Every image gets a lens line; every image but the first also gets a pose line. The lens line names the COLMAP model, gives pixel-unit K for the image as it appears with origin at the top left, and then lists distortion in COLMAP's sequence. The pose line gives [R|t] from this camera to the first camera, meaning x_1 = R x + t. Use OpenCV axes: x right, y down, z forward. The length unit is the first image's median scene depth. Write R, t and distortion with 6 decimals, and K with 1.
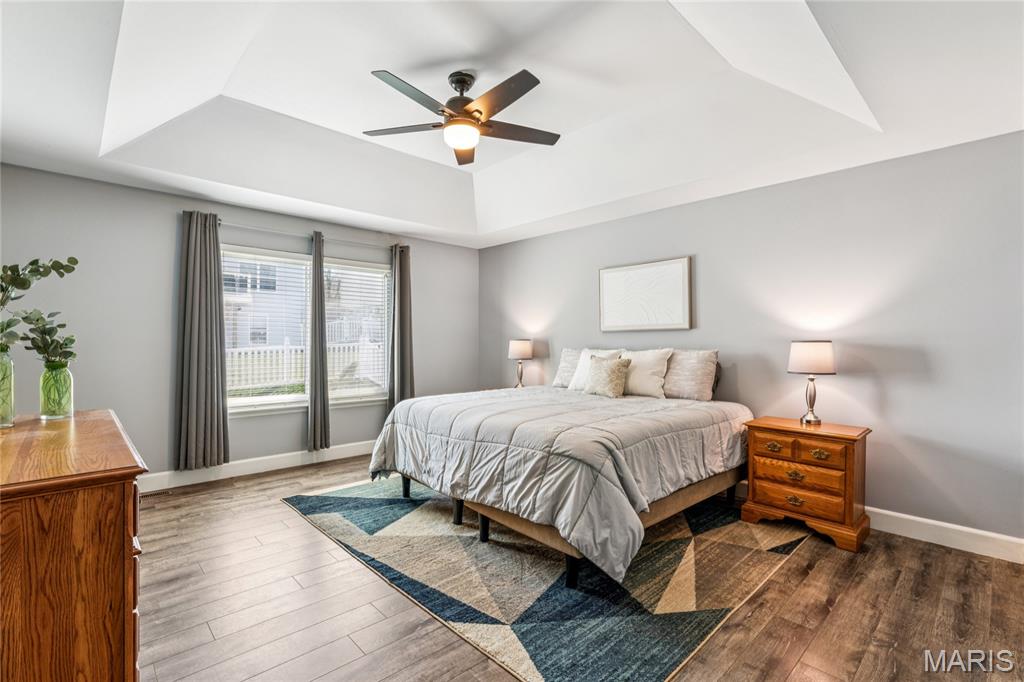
lens RADIAL K [[467.6, 0, 511.8], [0, 467.6, 344.7], [0, 0, 1]] dist [-0.000590, 0.000045]
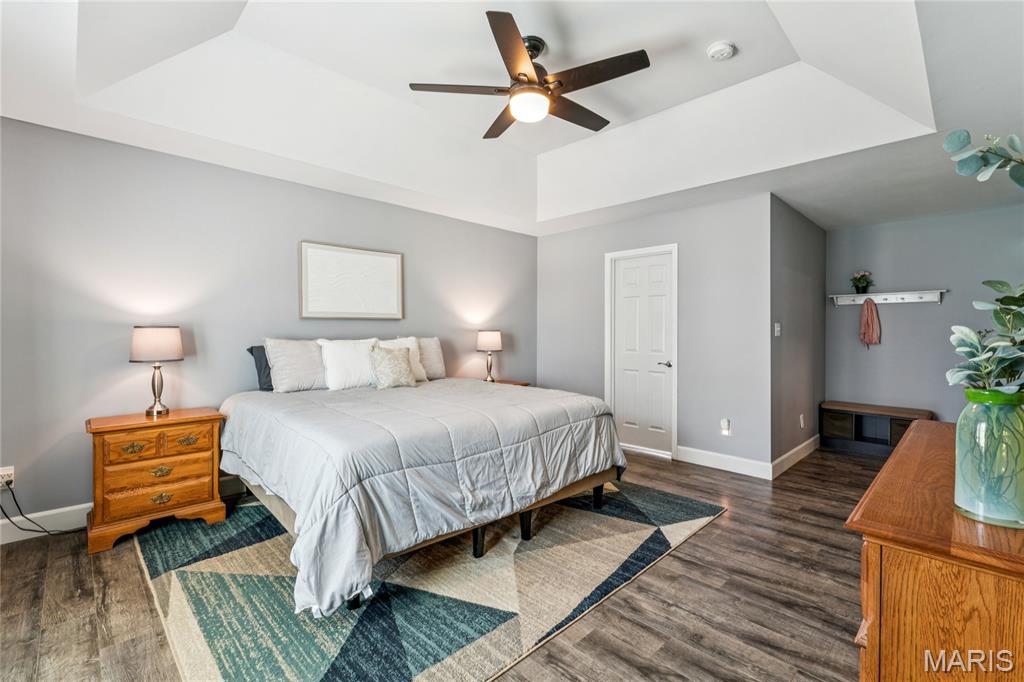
lens RADIAL K [[452.5, 0, 511.9], [0, 452.5, 336.3], [0, 0, 1]] dist [0.002834, -0.000189]
pose [[-0.023335, -0.015769, 0.999603, -0.714937], [-0.002031, 0.999874, 0.015726, -0.010221], [-0.999726, -0.001664, -0.023364, 0.760285]]
